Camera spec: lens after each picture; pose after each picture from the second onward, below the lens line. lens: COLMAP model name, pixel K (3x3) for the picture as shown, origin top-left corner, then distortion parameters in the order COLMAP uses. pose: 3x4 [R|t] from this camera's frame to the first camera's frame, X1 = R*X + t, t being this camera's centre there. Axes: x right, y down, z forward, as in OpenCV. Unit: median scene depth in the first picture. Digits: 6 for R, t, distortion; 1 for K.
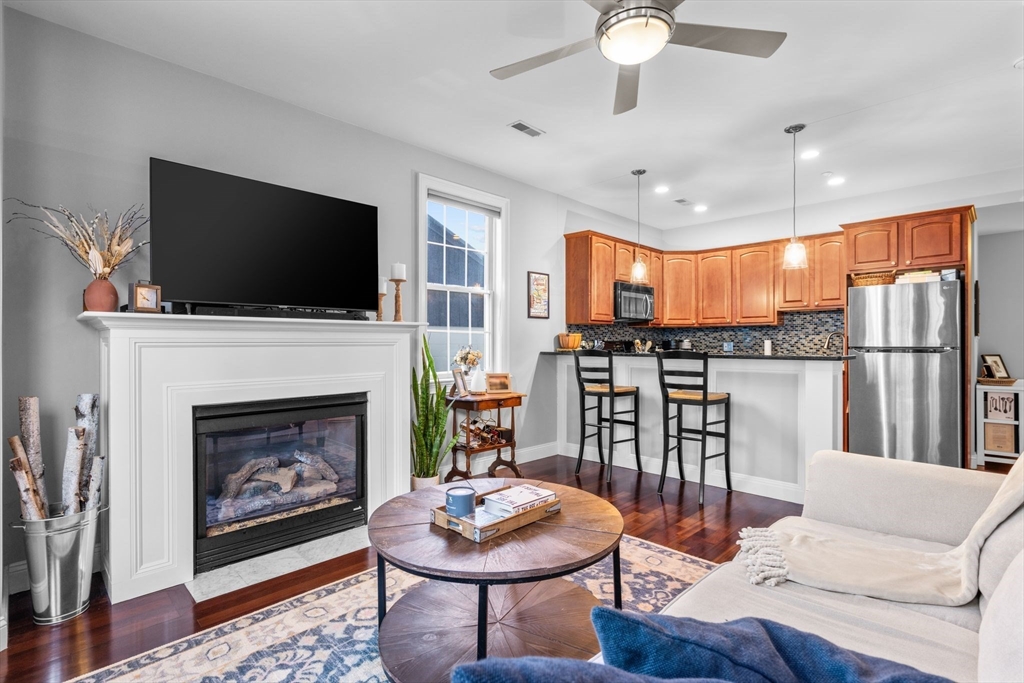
lens RADIAL K [[484.2, 0, 512.0], [0, 484.2, 341.5], [0, 0, 1]] dist [0.000942, 0.001123]
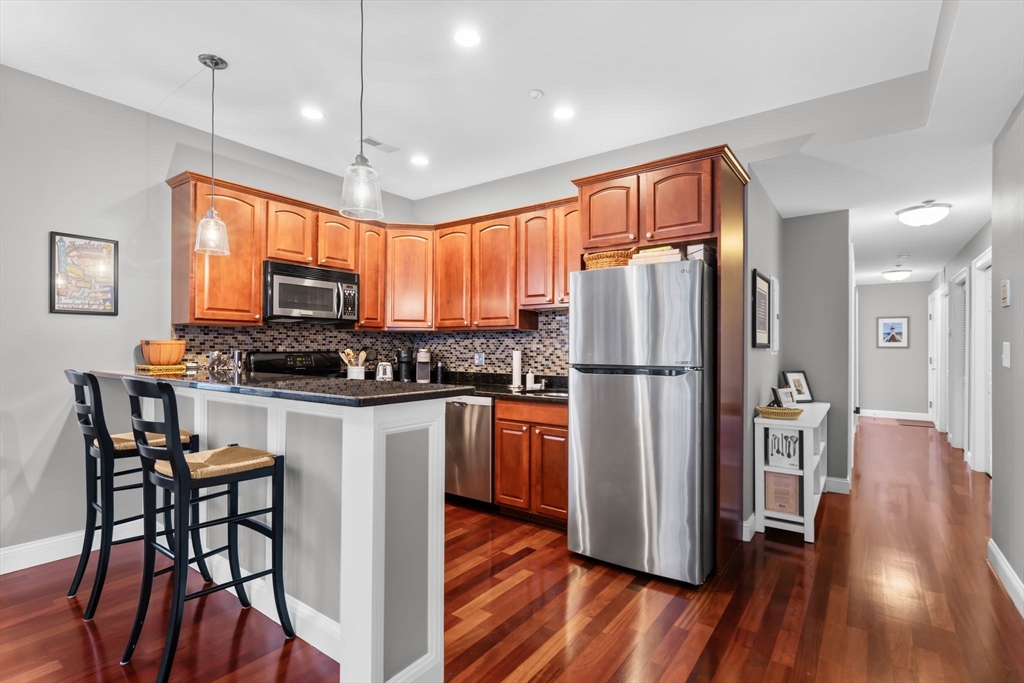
lens RADIAL K [[484.2, 0, 512.0], [0, 484.2, 341.5], [0, 0, 1]] dist [0.000942, 0.001123]
pose [[0.988477, 0.006050, 0.151252, 0.511369], [-0.004657, 0.999943, -0.009565, -0.012057], [-0.151301, 0.008750, 0.988449, 0.365503]]
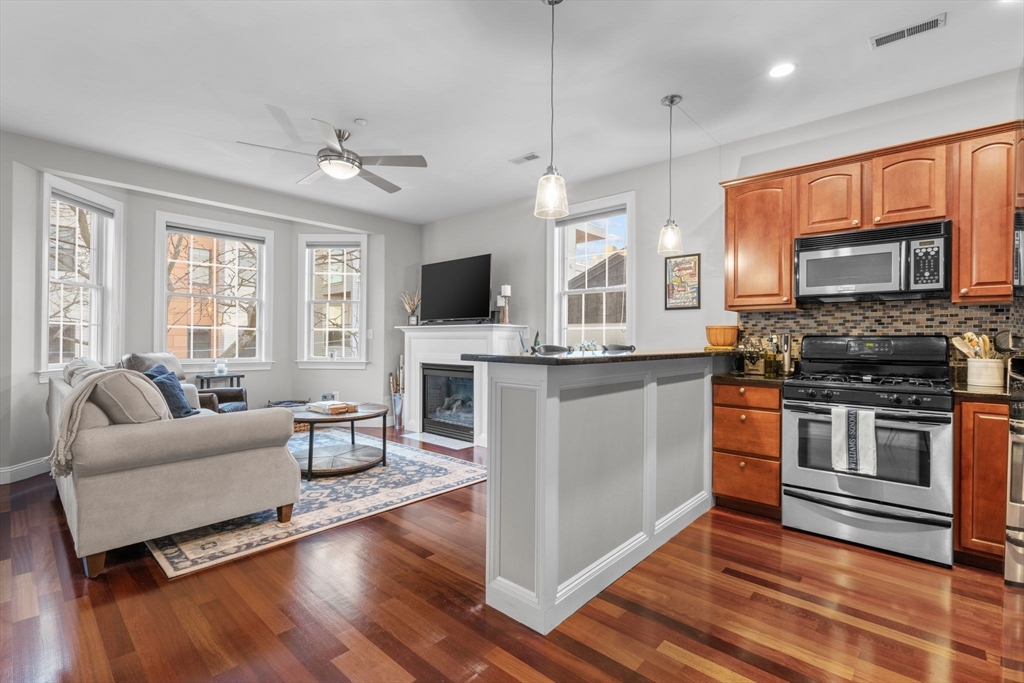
lens RADIAL K [[463.4, 0, 508.5], [0, 463.4, 335.9], [0, 0, 1]] dist [0.000933, 0.000596]
pose [[0.043837, -0.006401, -0.999018, 0.910042], [-0.003059, 0.999974, -0.006542, 0.005386], [0.999034, 0.003343, 0.043816, 0.708050]]
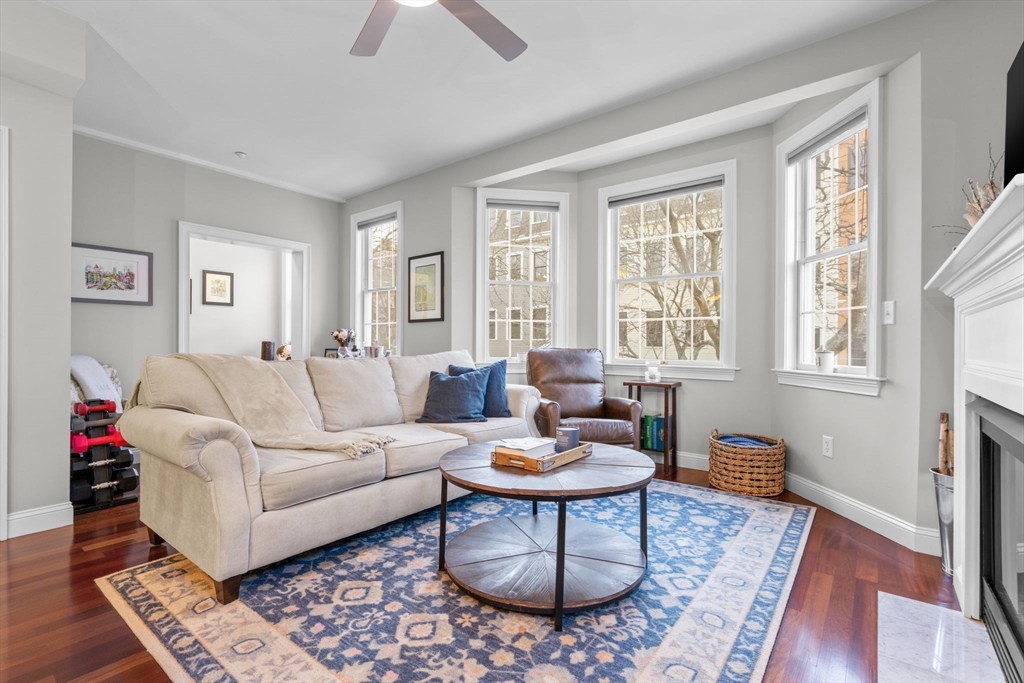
lens RADIAL K [[467.7, 0, 512.0], [0, 467.7, 341.5], [0, 0, 1]] dist [-0.001049, 0.000187]
pose [[-0.992204, -0.002970, -0.124592, 0.077732], [-0.001452, 0.999924, -0.012273, 0.034661], [0.124619, -0.011996, -0.992132, 0.864990]]
